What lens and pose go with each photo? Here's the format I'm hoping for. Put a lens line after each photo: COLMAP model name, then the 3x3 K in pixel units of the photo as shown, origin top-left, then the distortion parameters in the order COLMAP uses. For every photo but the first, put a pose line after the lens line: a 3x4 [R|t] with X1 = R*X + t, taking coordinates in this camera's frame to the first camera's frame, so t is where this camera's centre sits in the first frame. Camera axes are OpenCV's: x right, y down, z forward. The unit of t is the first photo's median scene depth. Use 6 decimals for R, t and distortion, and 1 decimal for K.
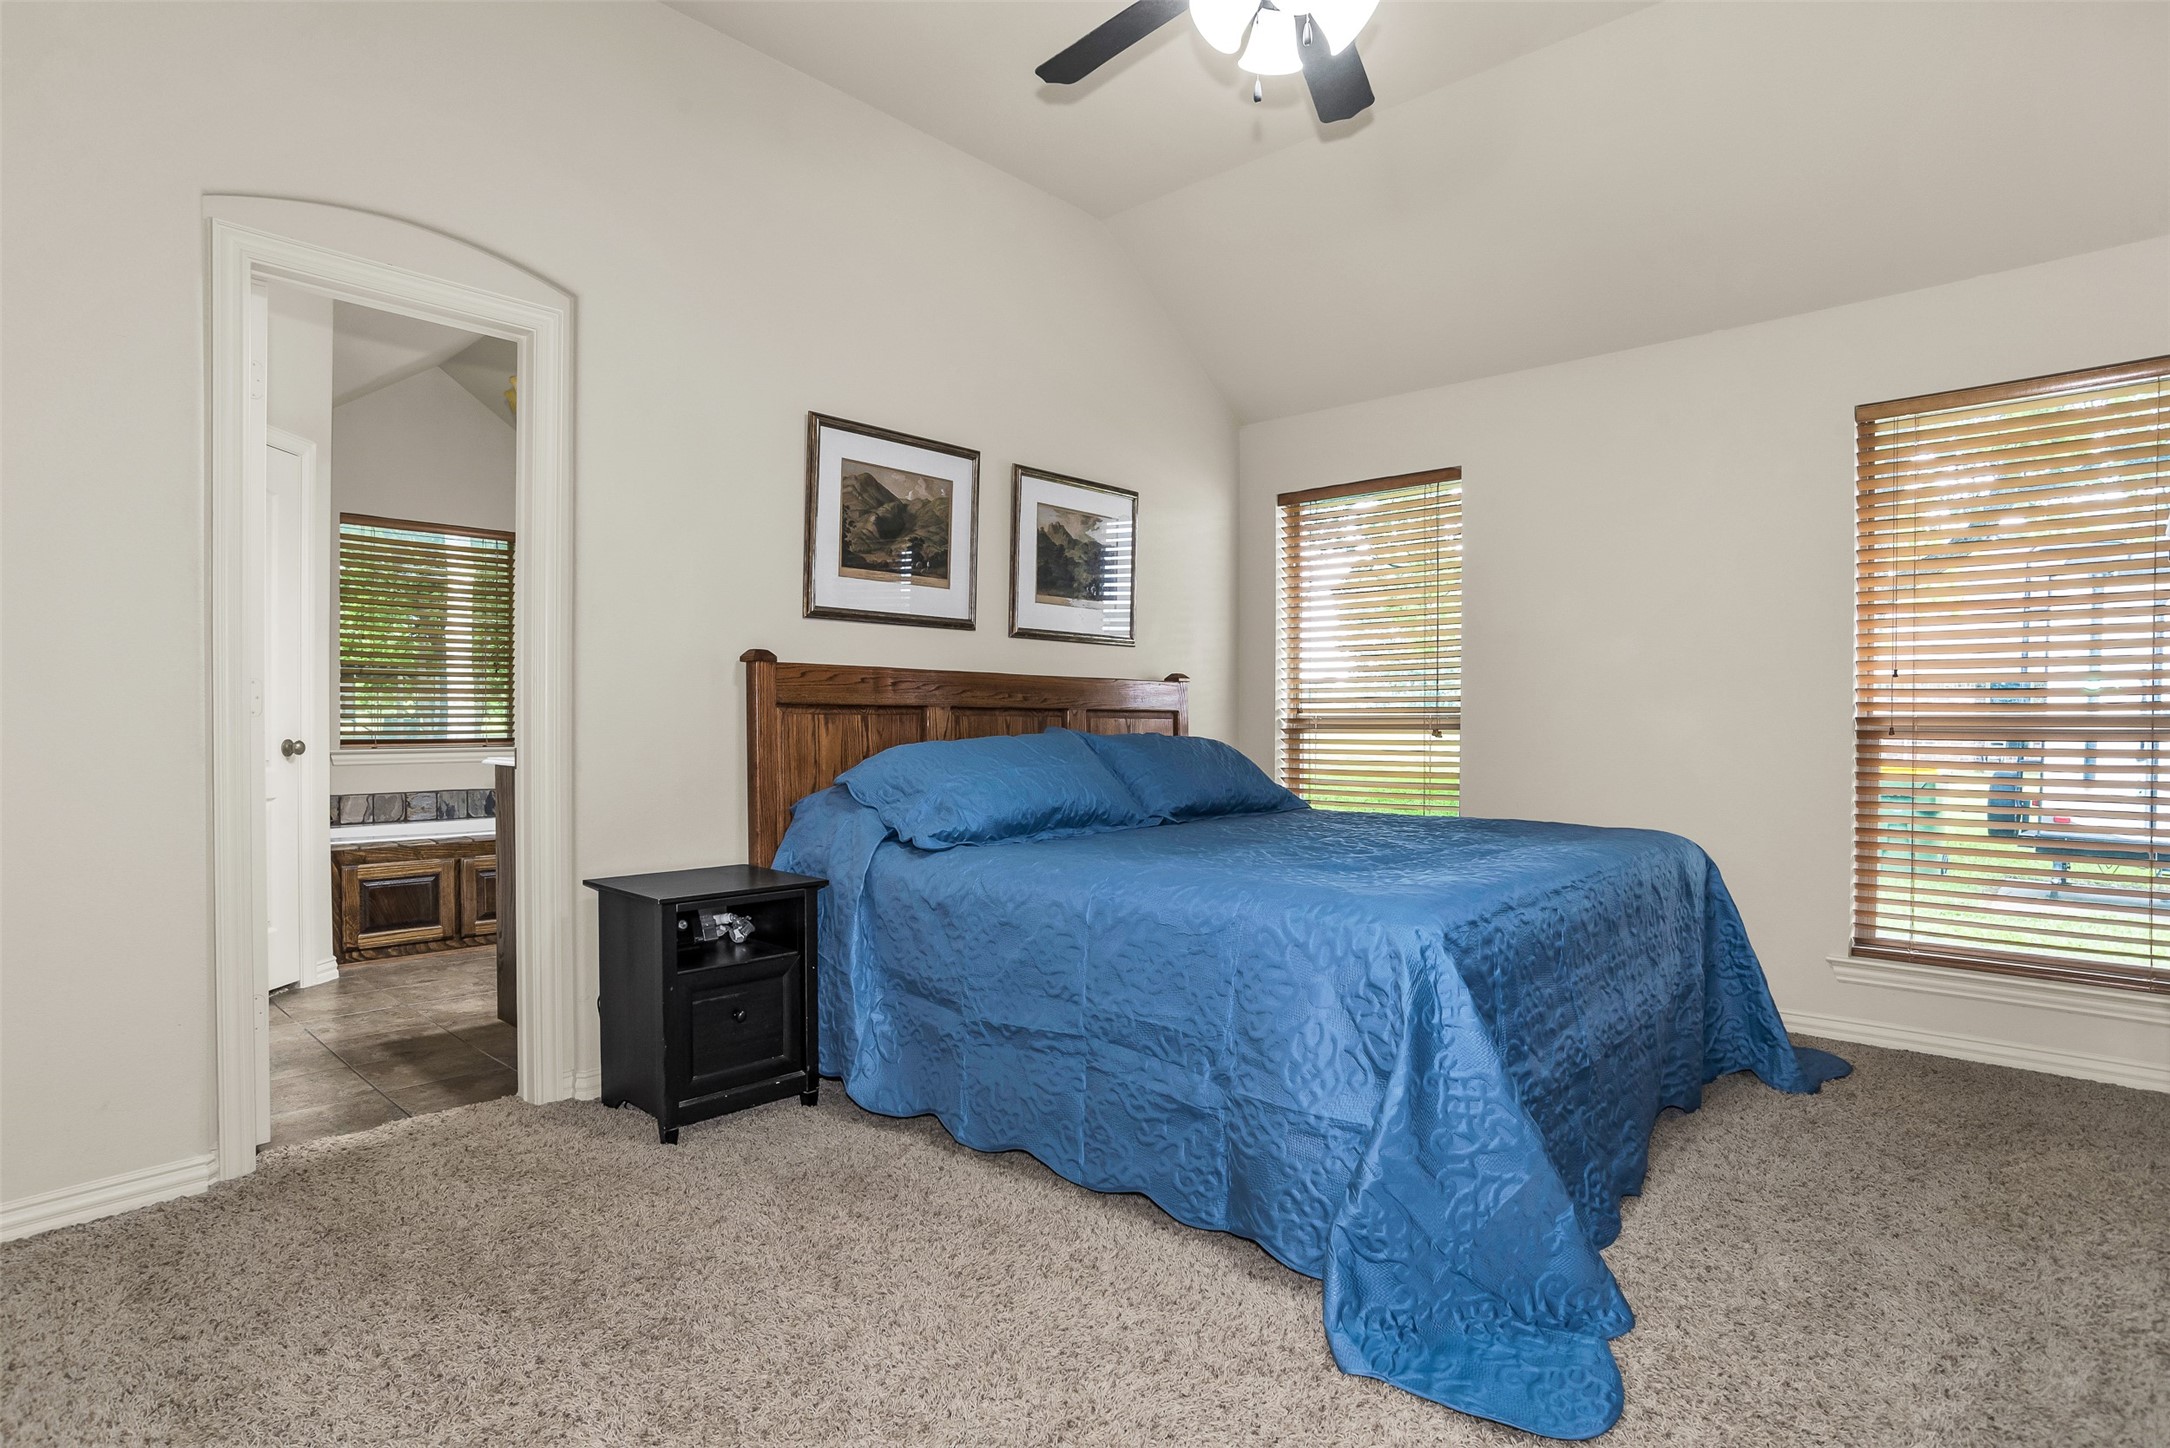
lens RADIAL K [[1112.4, 0, 1085.3], [0, 1112.4, 712.9], [0, 0, 1]] dist [-0.022495, 0.003968]
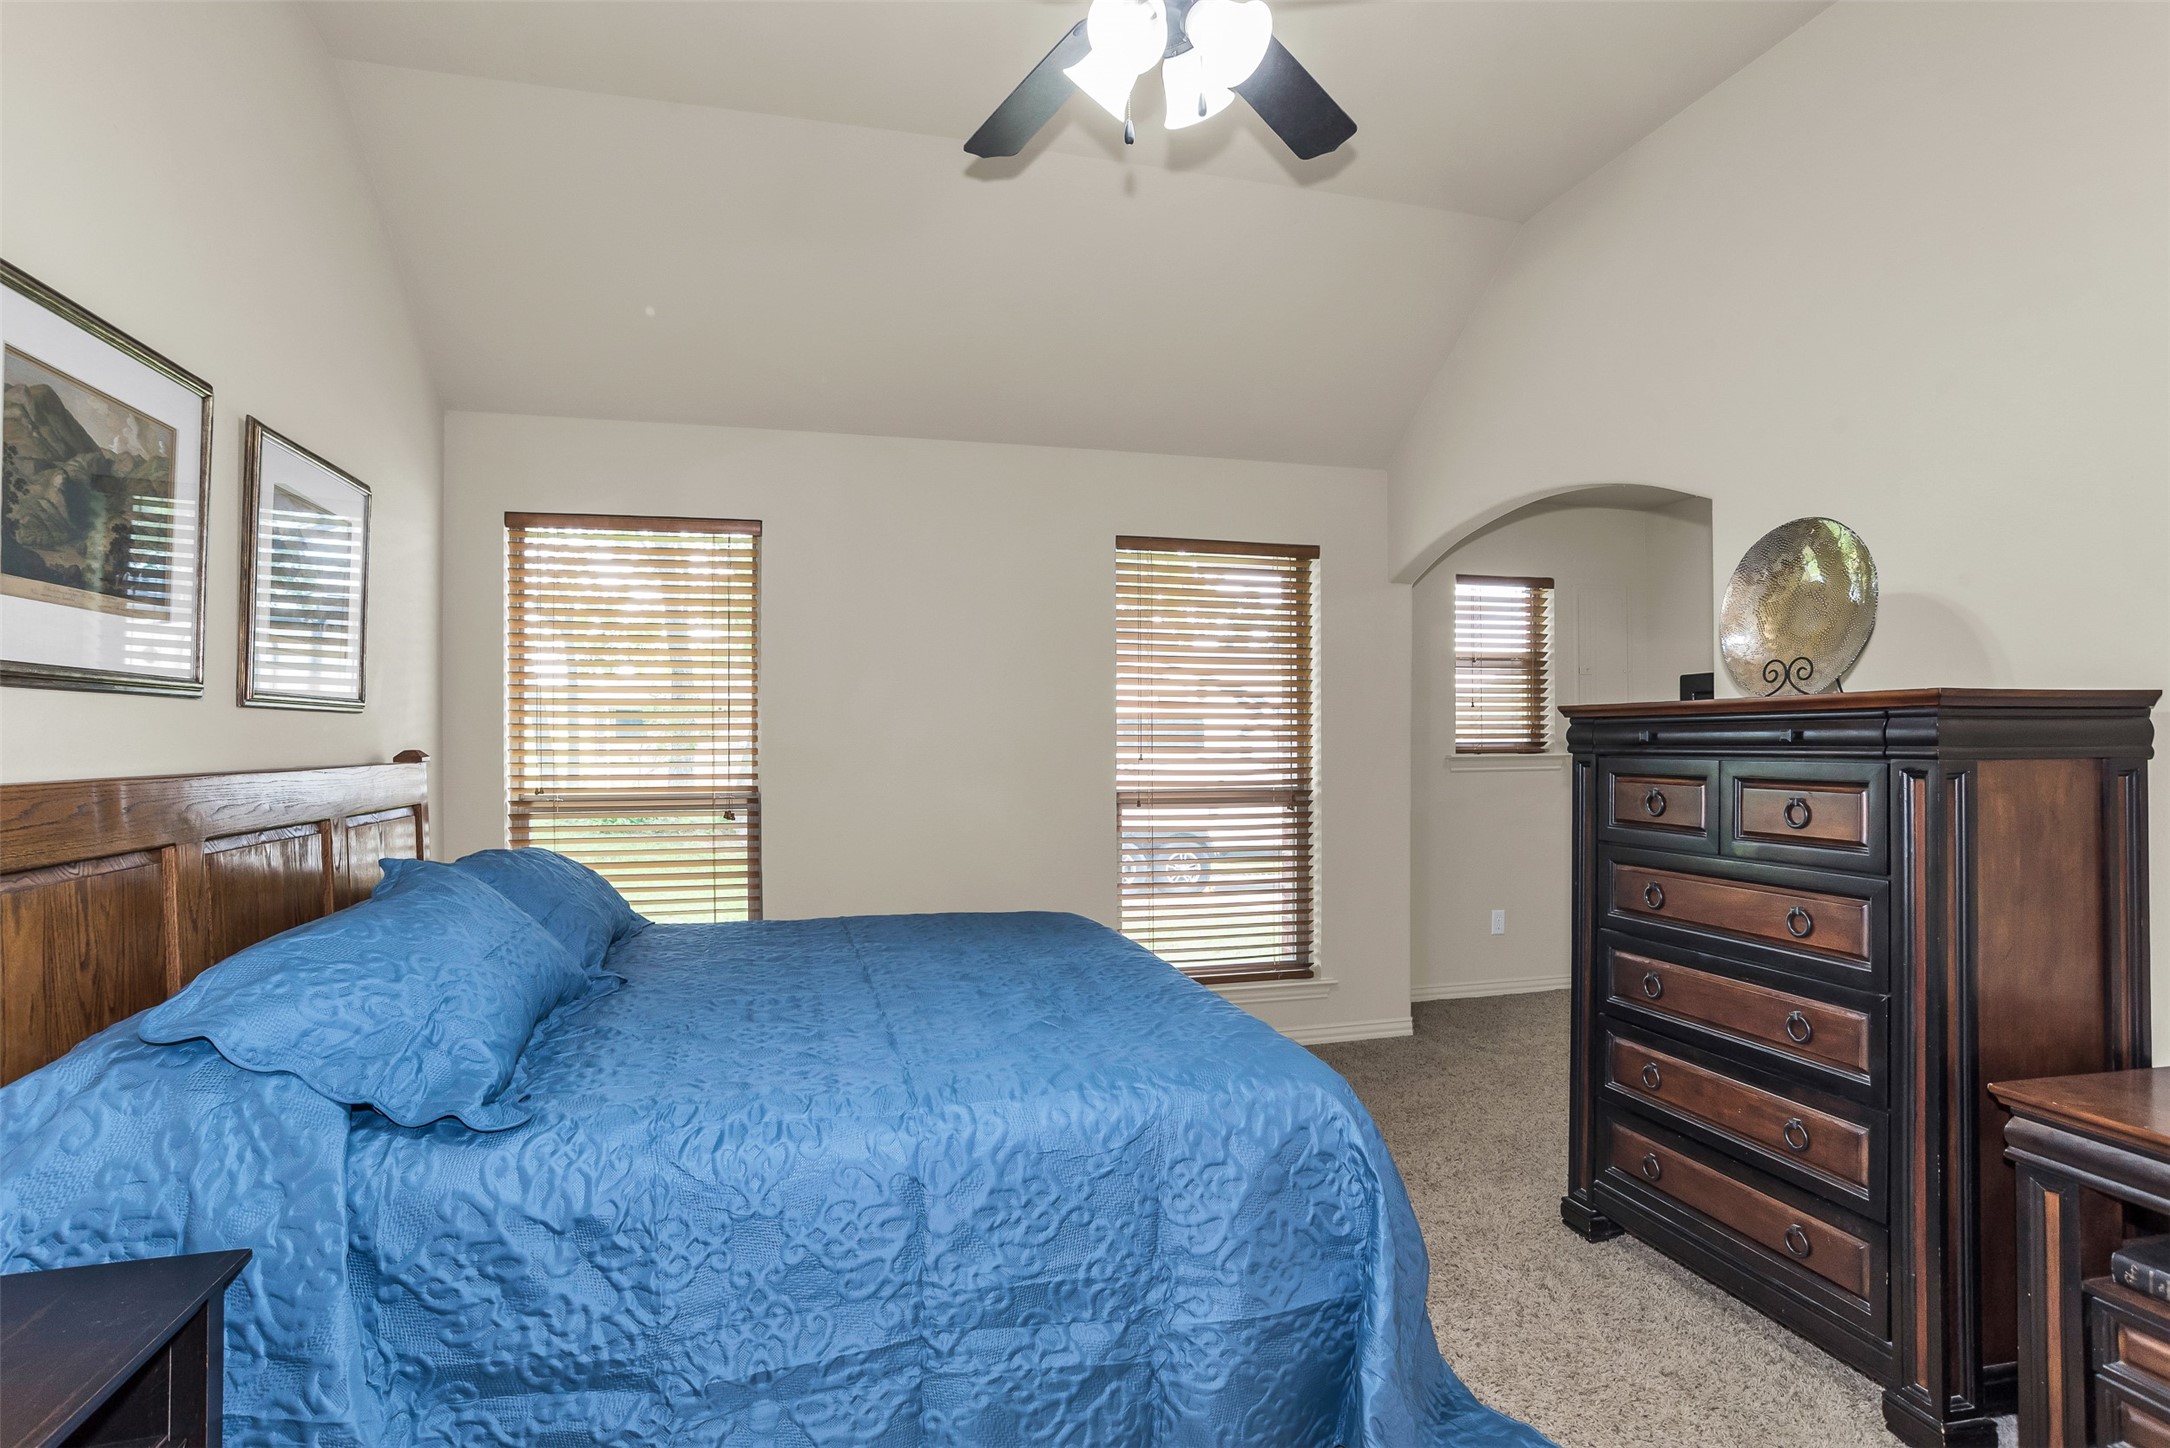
lens RADIAL K [[1112.4, 0, 1077.2], [0, 1112.4, 739.2], [0, 0, 1]] dist [-0.022495, 0.003968]
pose [[0.556651, -0.004380, 0.830735, -0.345454], [0.000512, 0.999988, 0.004930, -0.060643], [-0.830747, -0.002319, 0.556646, 0.346041]]
